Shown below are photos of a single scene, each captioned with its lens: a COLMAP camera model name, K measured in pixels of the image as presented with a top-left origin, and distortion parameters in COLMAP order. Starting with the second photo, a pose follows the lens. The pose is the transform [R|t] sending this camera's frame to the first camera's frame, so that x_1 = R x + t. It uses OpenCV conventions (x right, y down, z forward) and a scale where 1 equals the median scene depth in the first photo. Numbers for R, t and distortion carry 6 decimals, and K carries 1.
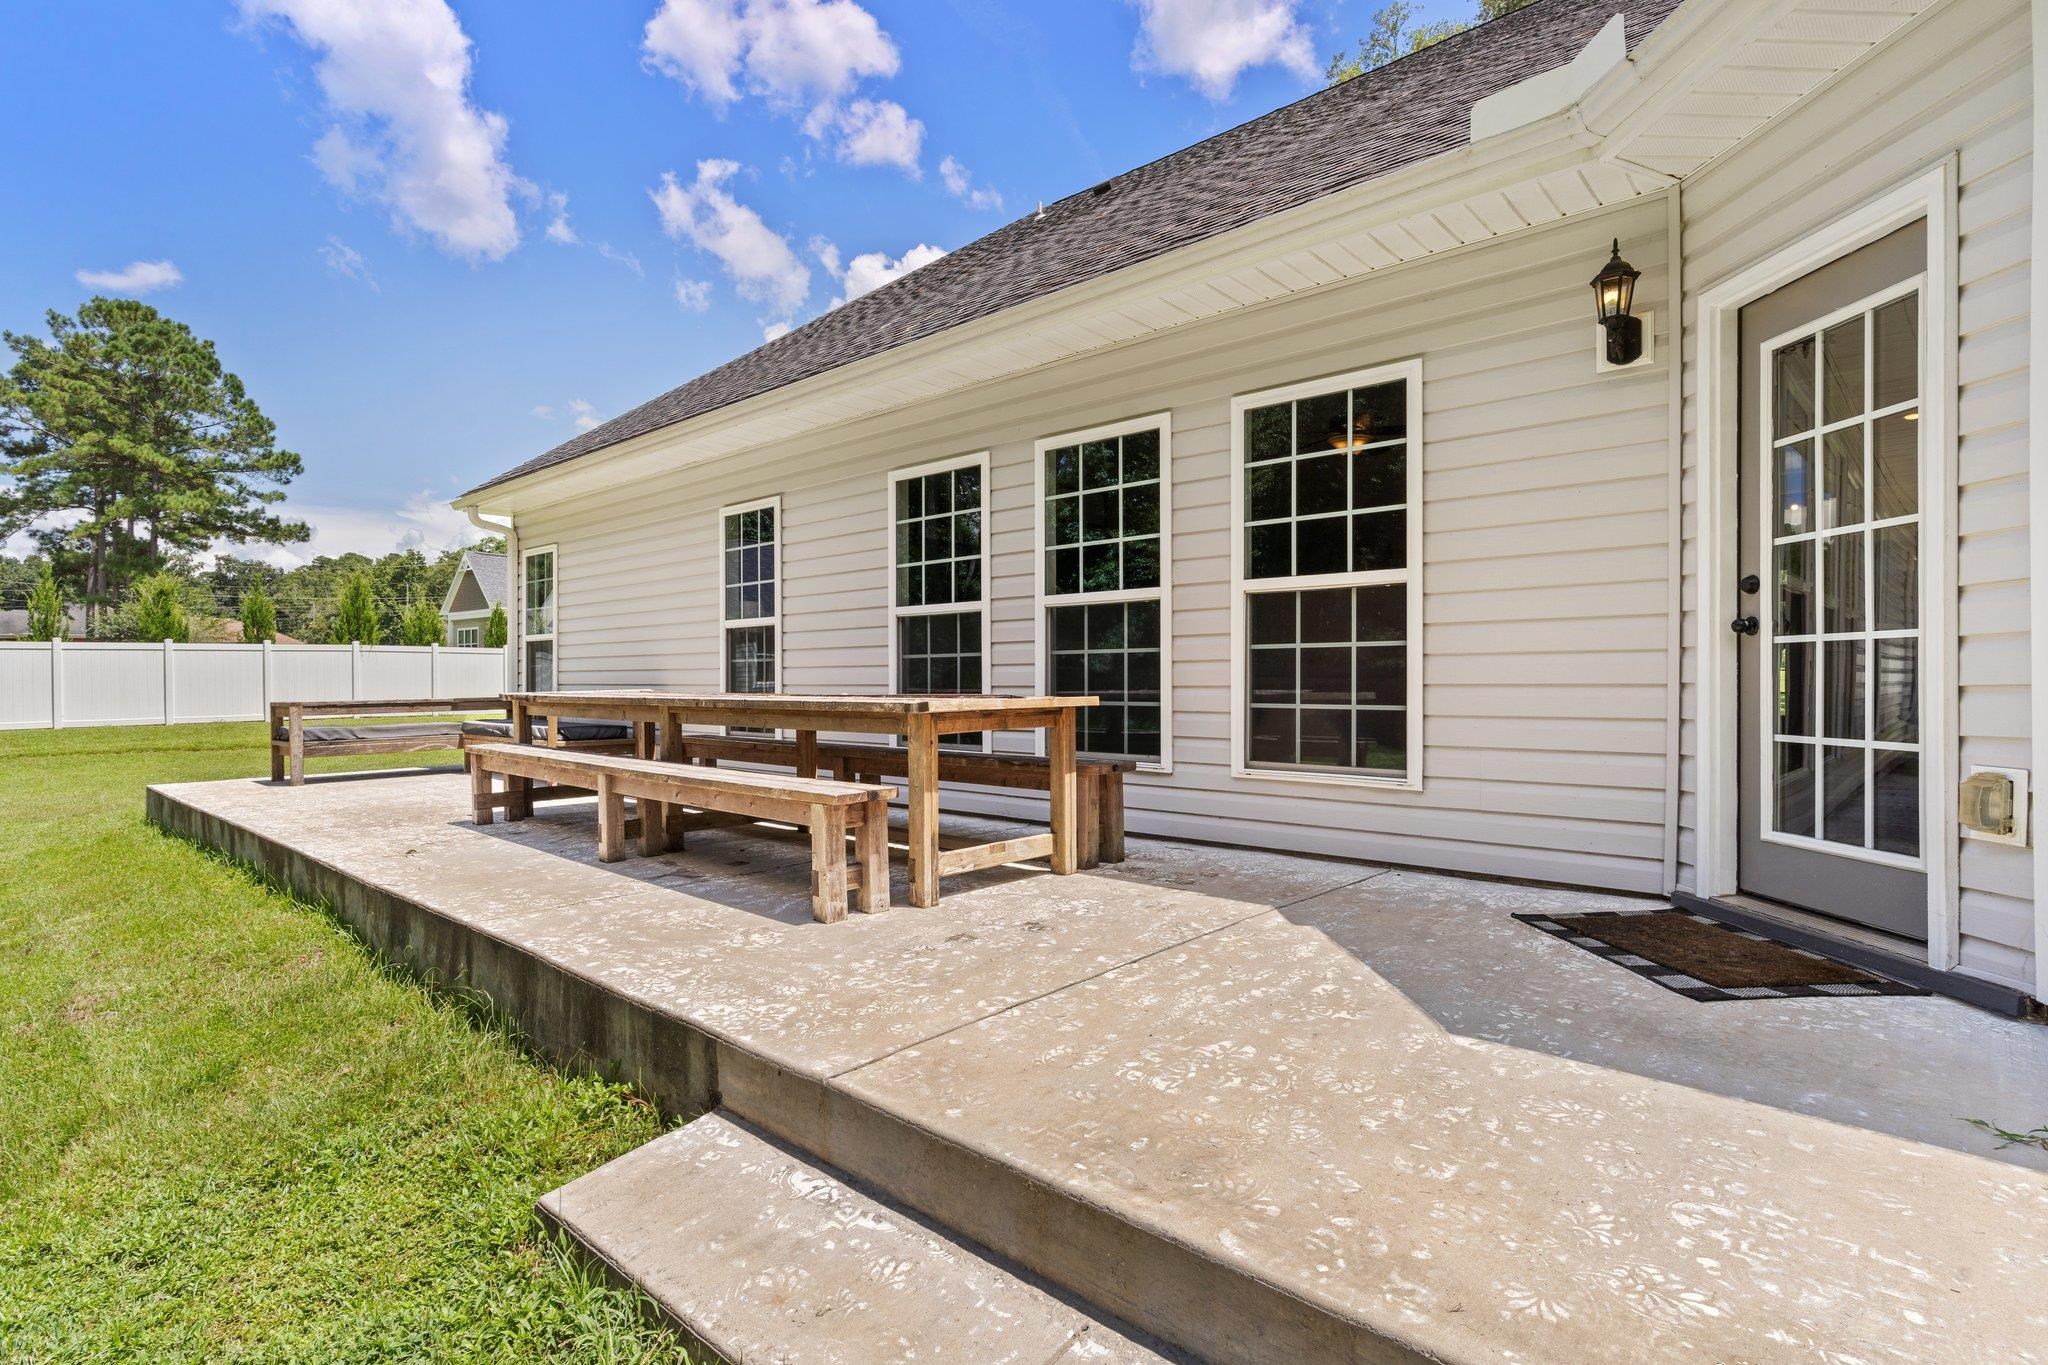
lens RADIAL K [[1020.6, 0, 1024.0], [0, 1020.6, 682.5], [0, 0, 1]] dist [-0.000234, 0.000039]
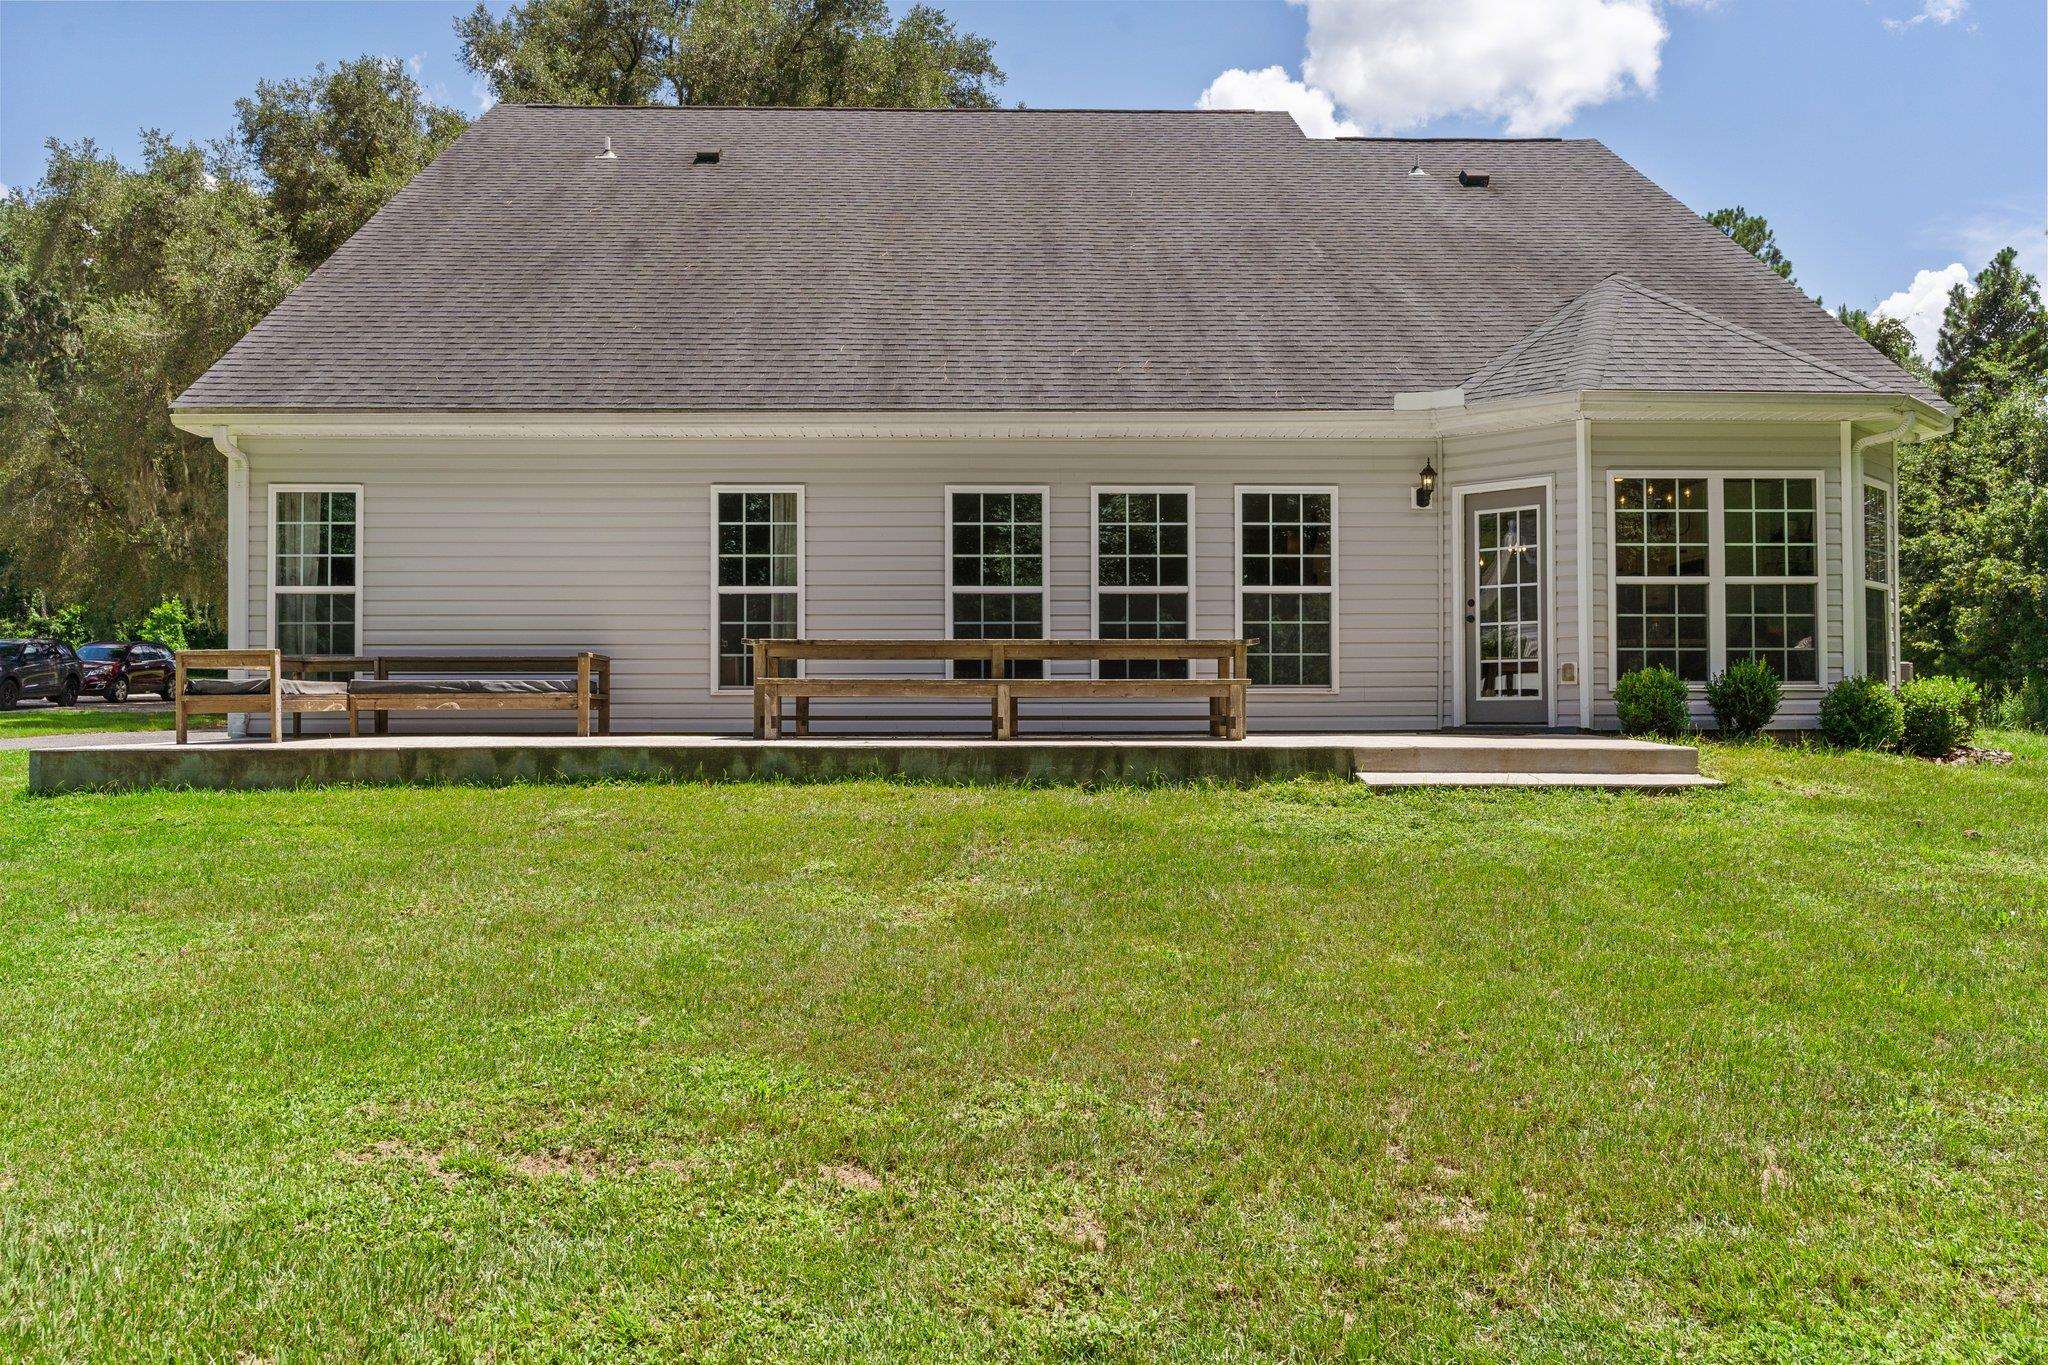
lens RADIAL K [[1607.0, 0, 1024.0], [0, 1607.0, 682.5], [0, 0, 1]] dist [0.000313, -0.000368]
pose [[0.699684, 0.022442, 0.714100, -2.159232], [0.005933, 0.999290, -0.037218, 0.181314], [-0.714428, 0.030278, 0.699053, -0.743371]]
